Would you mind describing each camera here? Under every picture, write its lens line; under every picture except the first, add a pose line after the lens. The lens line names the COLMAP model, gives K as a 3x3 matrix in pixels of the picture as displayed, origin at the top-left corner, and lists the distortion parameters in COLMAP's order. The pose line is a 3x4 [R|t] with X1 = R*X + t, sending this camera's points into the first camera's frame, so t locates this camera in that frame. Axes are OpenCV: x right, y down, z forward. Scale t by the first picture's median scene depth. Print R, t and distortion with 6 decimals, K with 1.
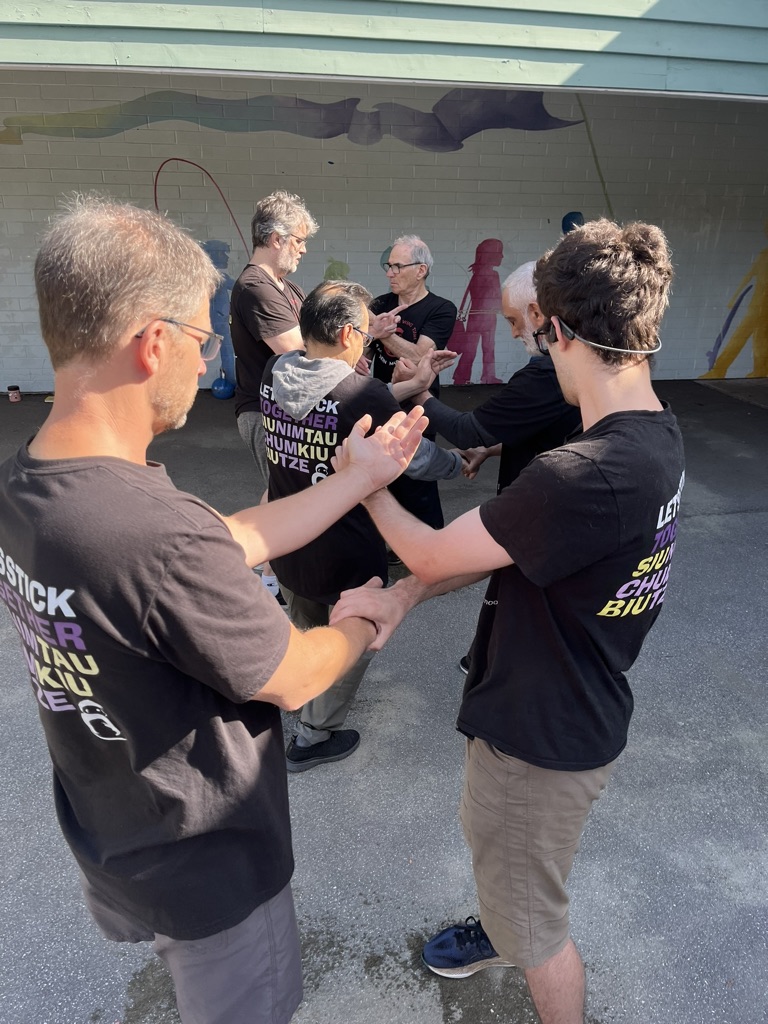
lens RADIAL K [[780.3, 0, 384.0], [0, 780.3, 512.0], [0, 0, 1]] dist [0.045333, -0.009153]
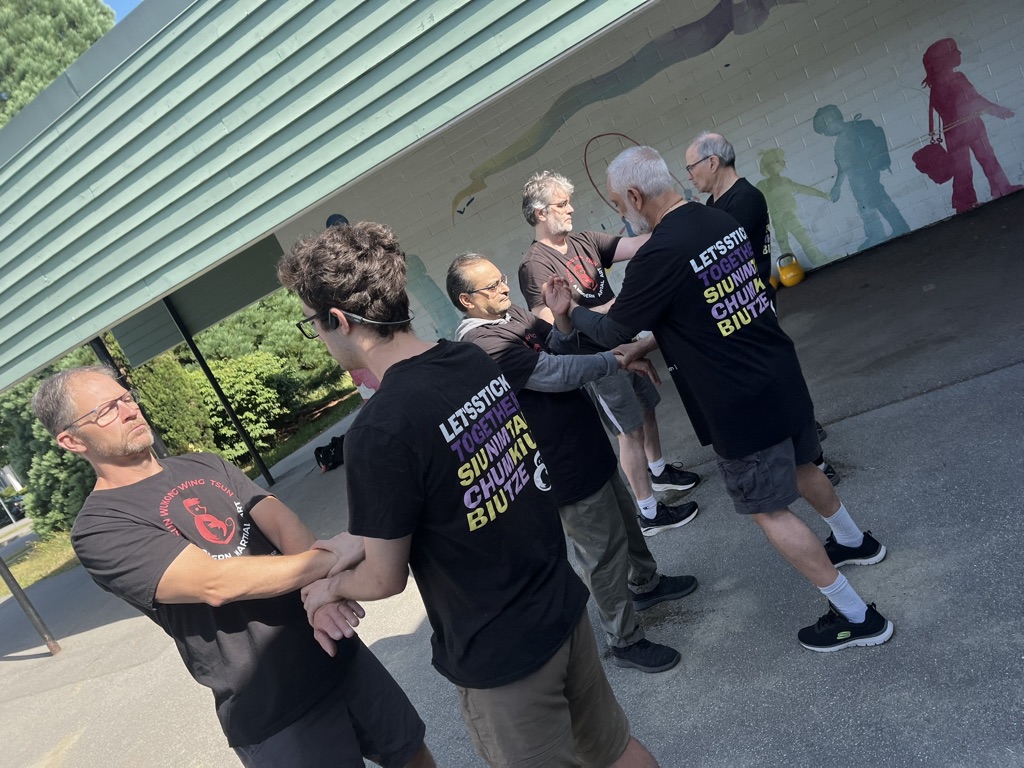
lens RADIAL K [[776.1, 0, 510.5], [0, 776.1, 388.4], [0, 0, 1]] dist [0.074361, -0.089048]
pose [[0.750605, -0.274680, -0.600952, 0.620644], [0.240292, 0.960700, -0.138980, 0.062539], [0.615509, -0.040085, 0.787110, 0.095826]]
